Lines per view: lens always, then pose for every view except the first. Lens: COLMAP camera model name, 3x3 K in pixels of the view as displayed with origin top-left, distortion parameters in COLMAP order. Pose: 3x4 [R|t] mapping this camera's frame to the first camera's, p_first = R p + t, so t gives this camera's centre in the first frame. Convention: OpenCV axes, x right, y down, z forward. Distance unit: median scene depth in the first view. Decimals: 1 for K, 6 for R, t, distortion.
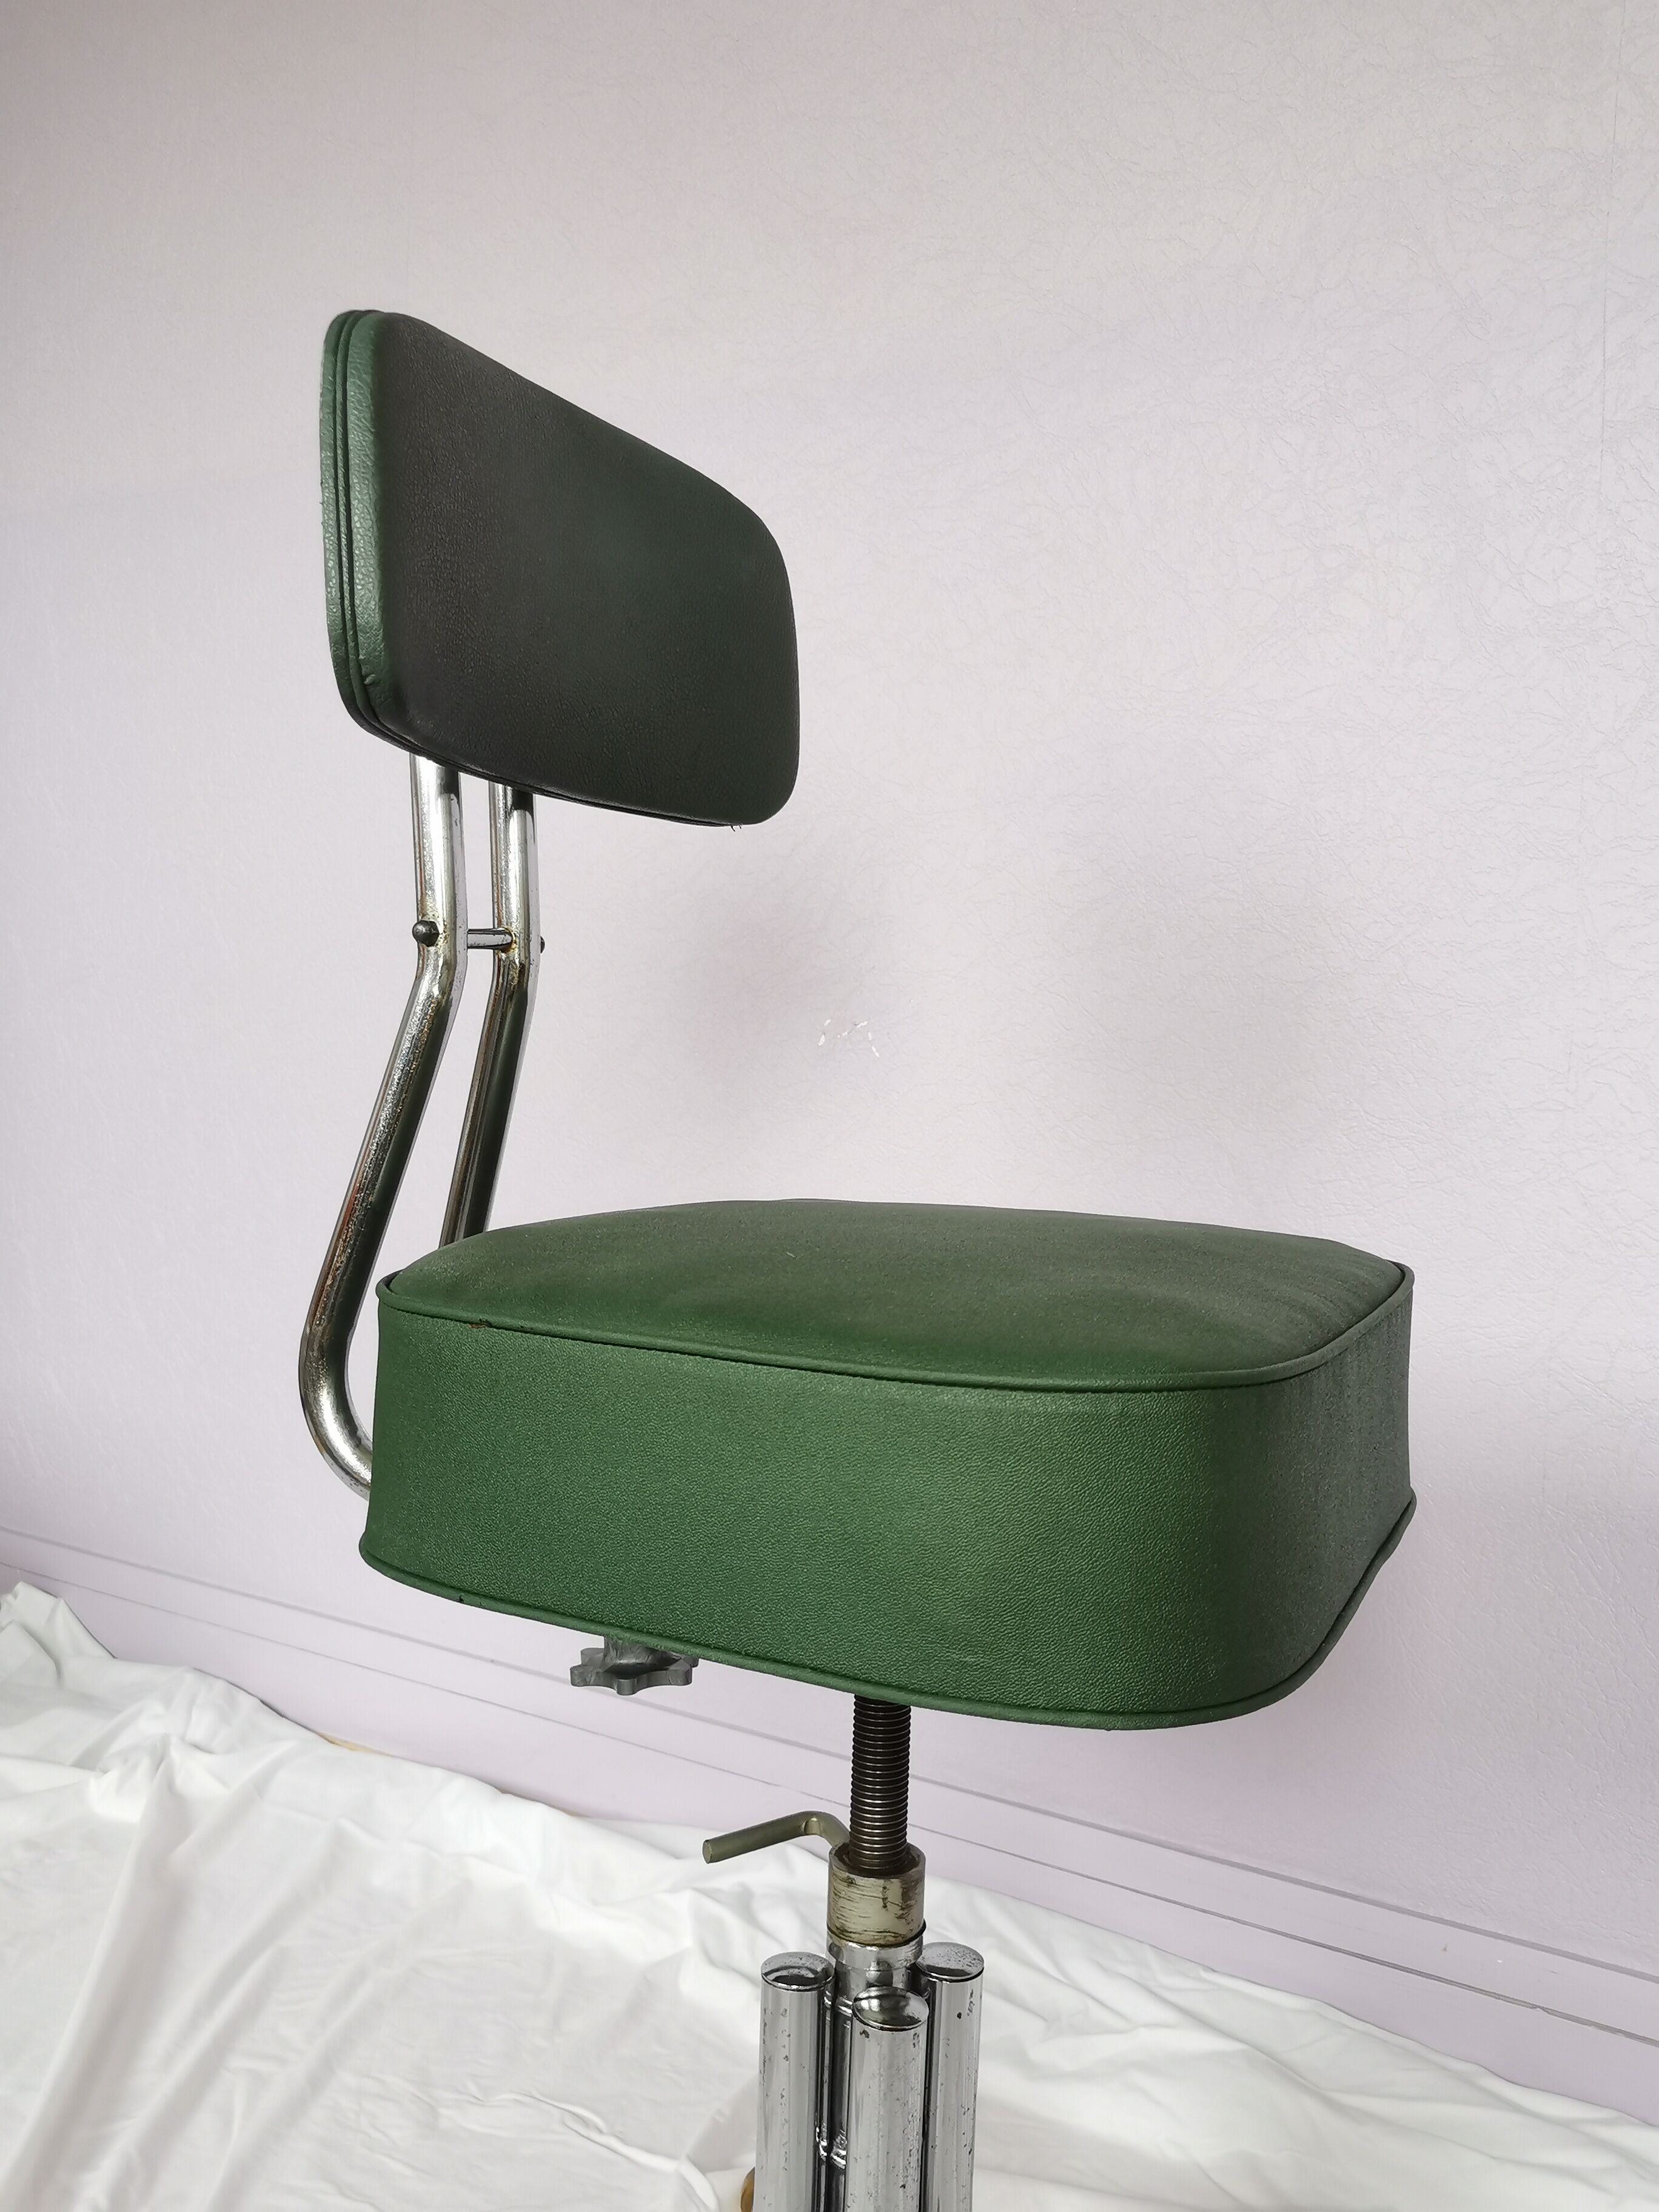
lens RADIAL K [[1801.0, 0, 825.8], [0, 1801.0, 1113.6], [0, 0, 1]] dist [0.052494, -0.045207]
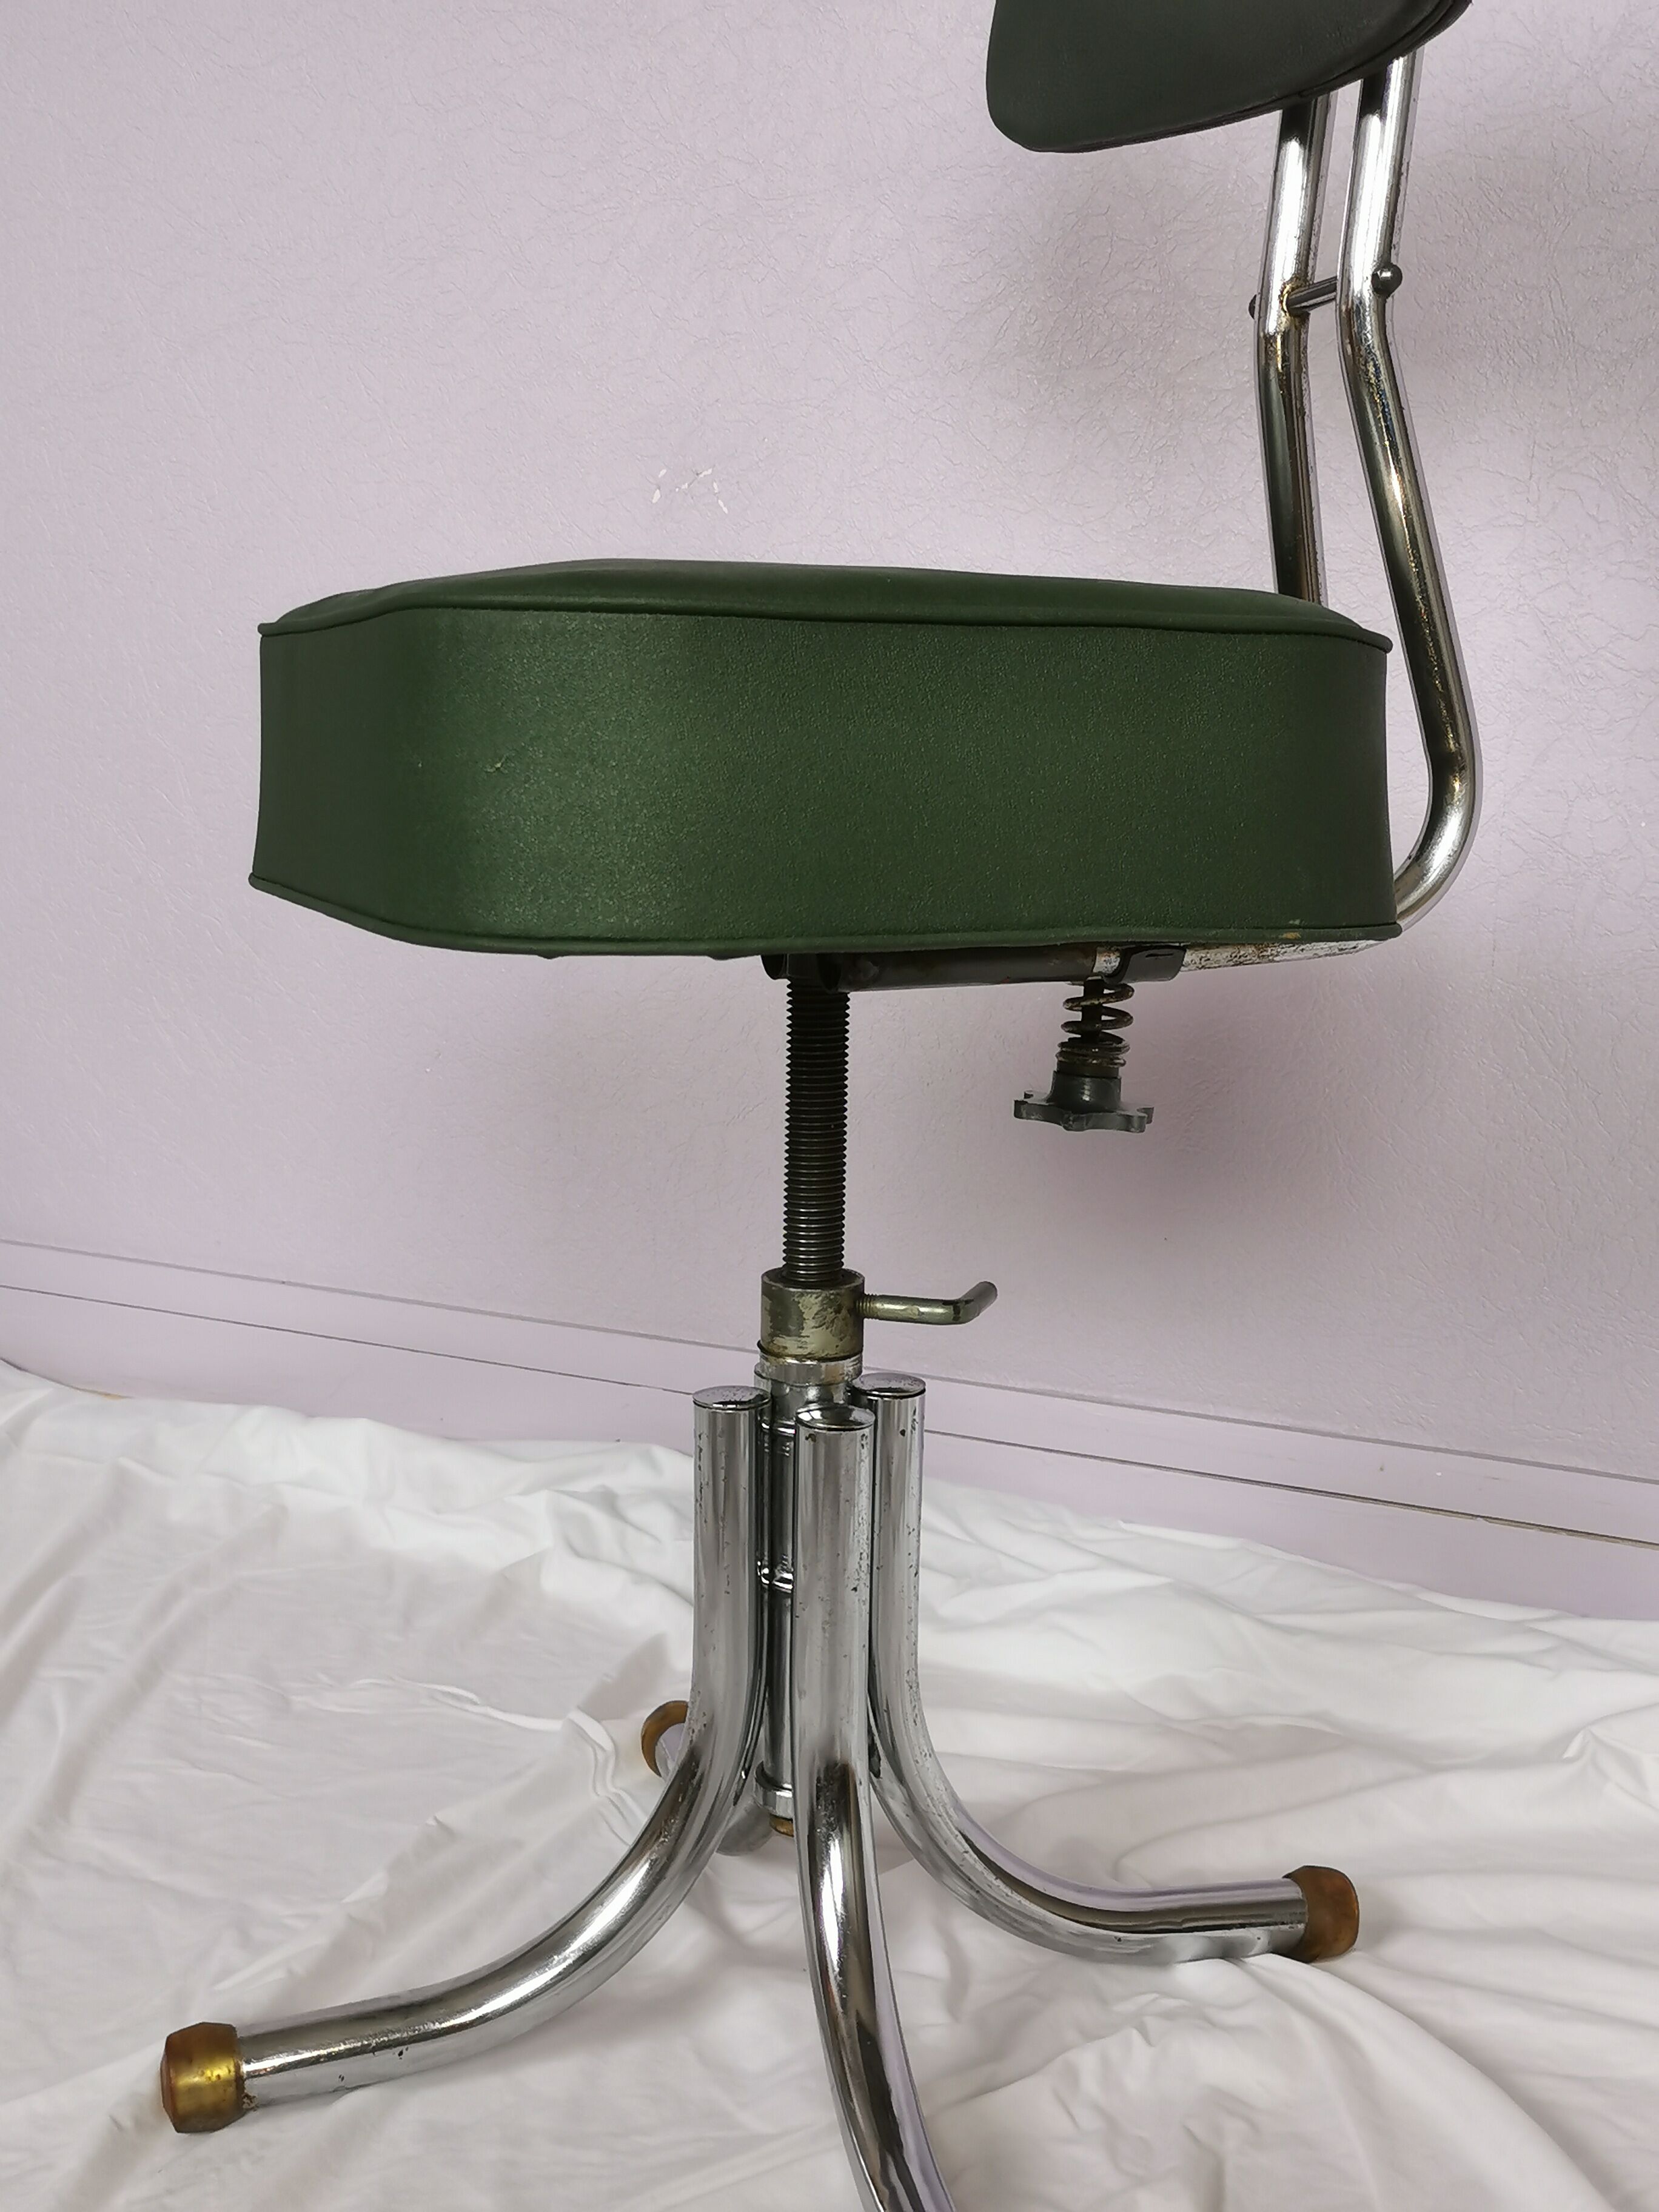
lens RADIAL K [[2354.3, 0, 795.0], [0, 2354.3, 1107.1], [0, 0, 1]] dist [0.036486, 0.000000]
pose [[0.994954, -0.043286, 0.090518, -0.055161], [0.030261, 0.989603, 0.140607, 0.097569], [-0.095663, -0.137158, 0.985919, -0.122402]]
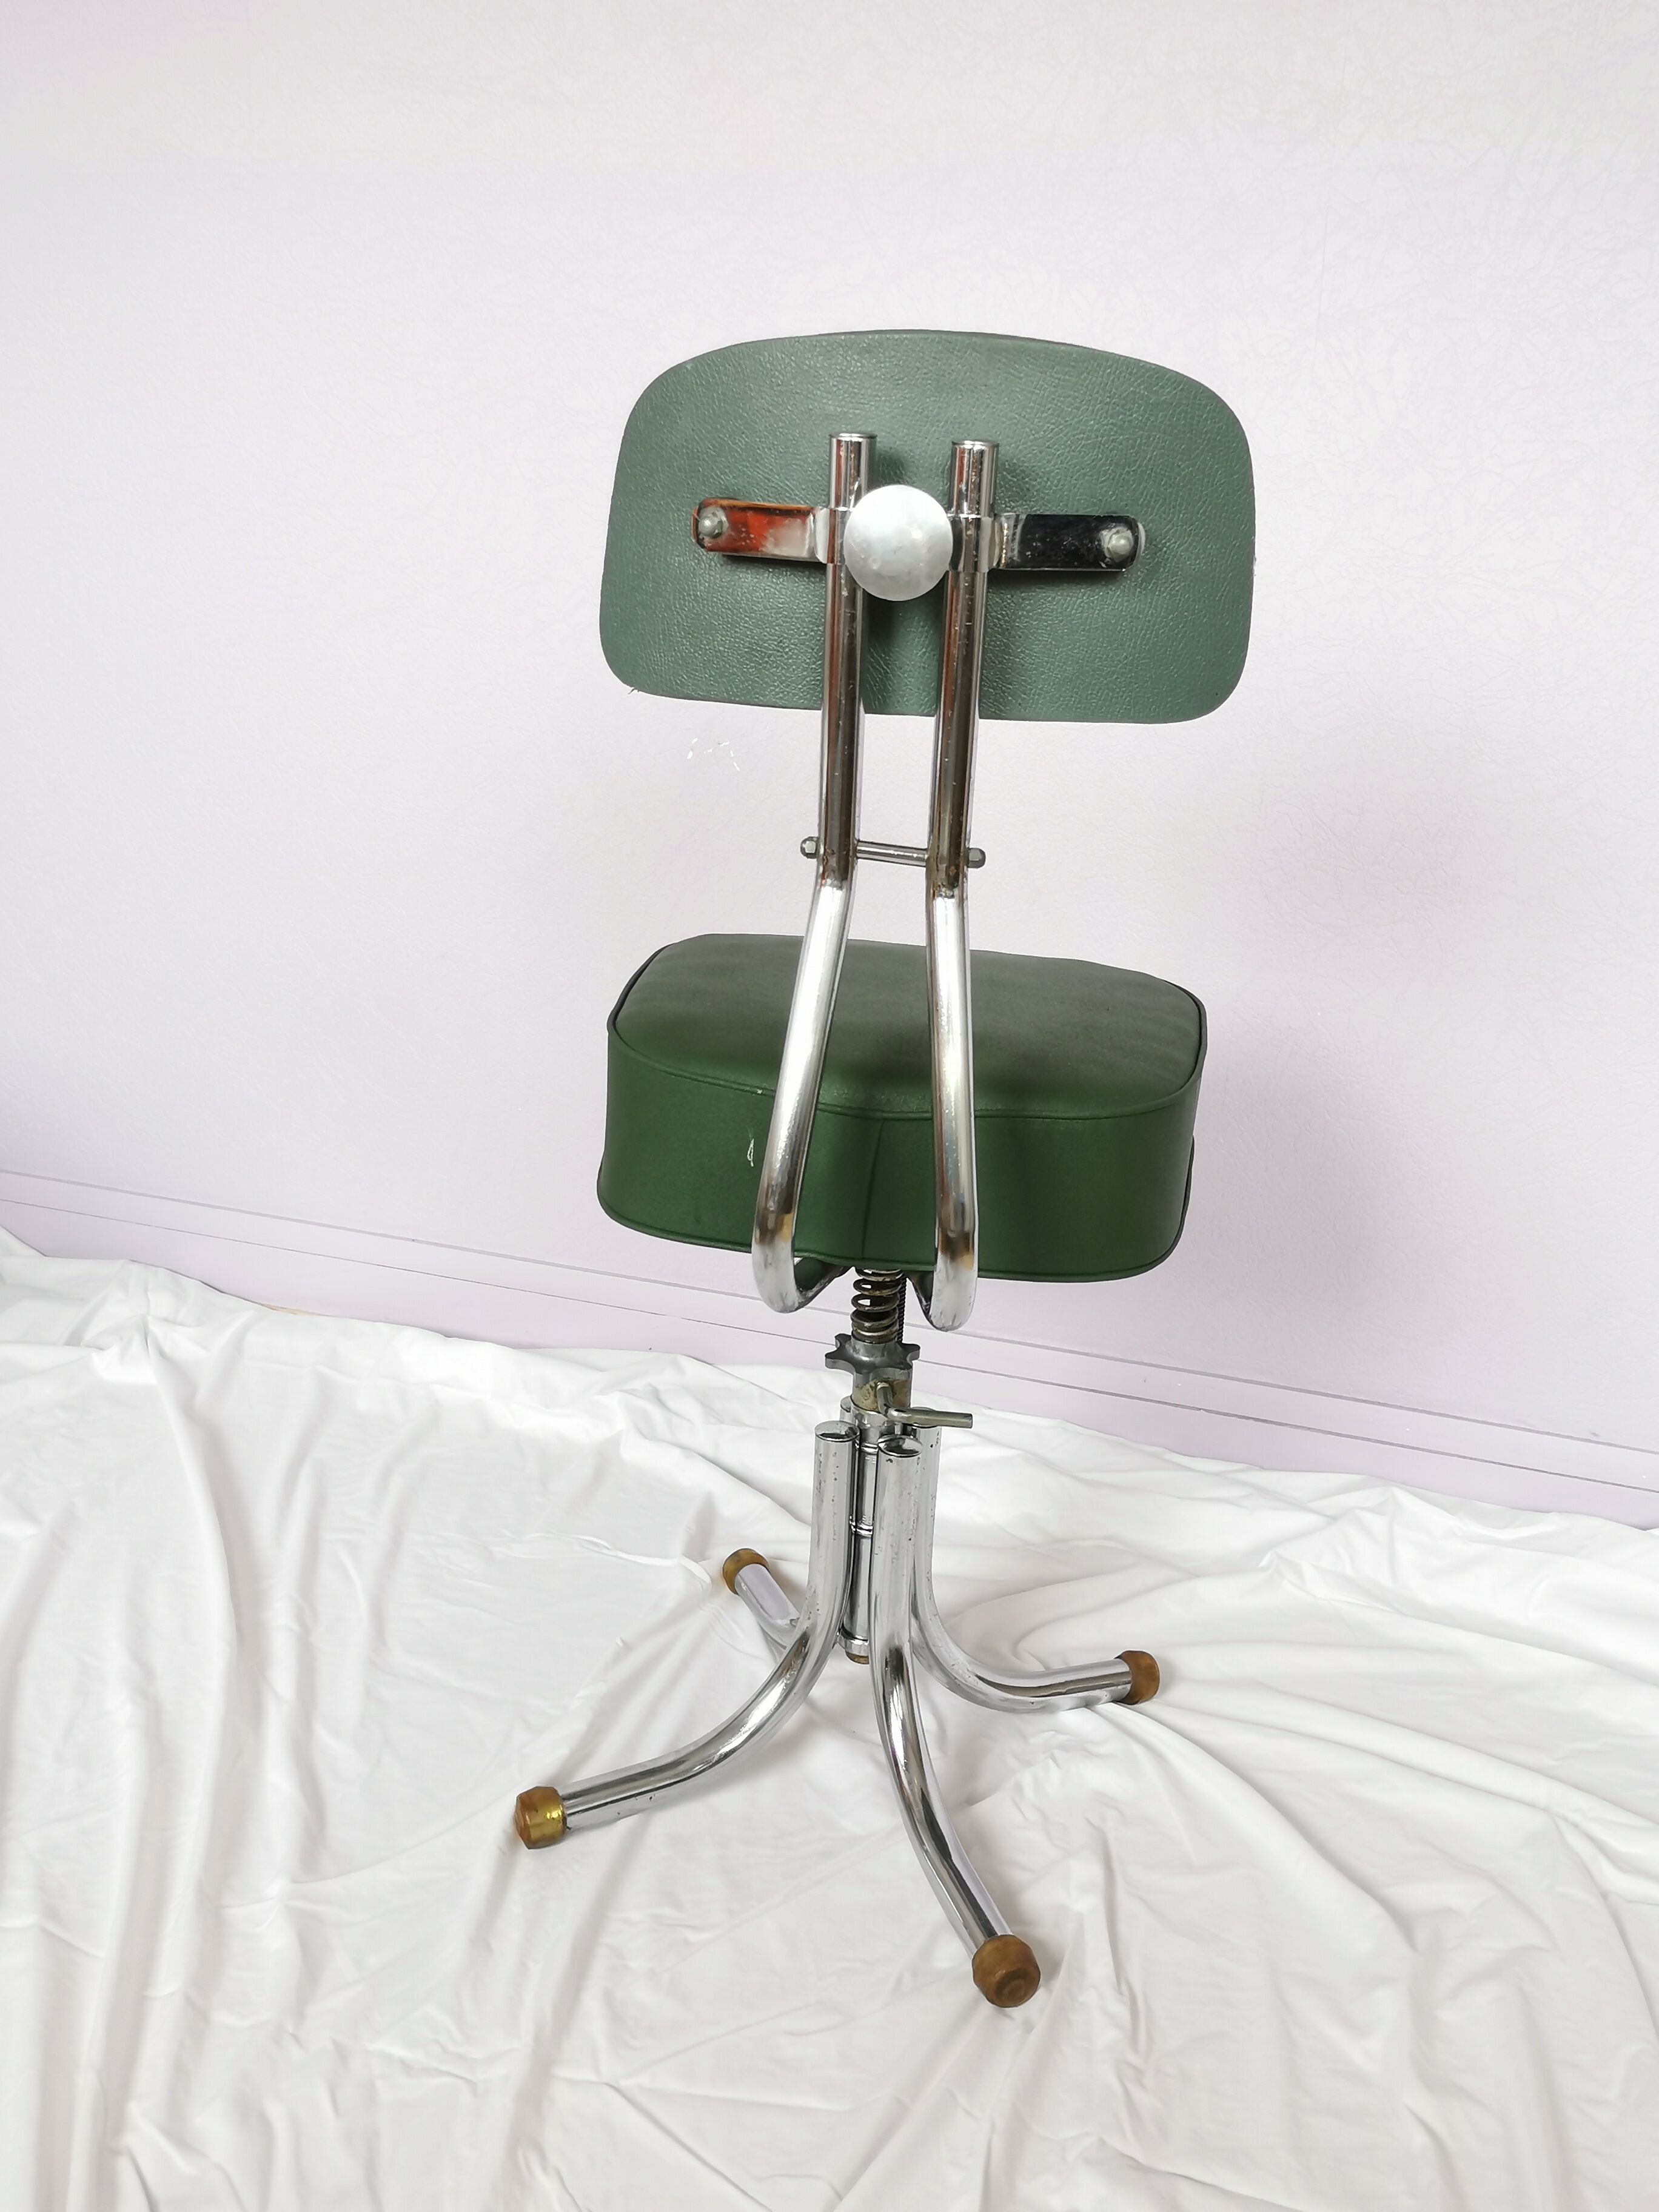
lens RADIAL K [[1801.0, 0, 800.7], [0, 1801.0, 1090.3], [0, 0, 1]] dist [0.052494, -0.045207]
pose [[0.973491, -0.056339, 0.221680, -0.254975], [-0.001373, 0.967733, 0.251975, -0.153448], [-0.228723, -0.245600, 0.942001, -0.292815]]
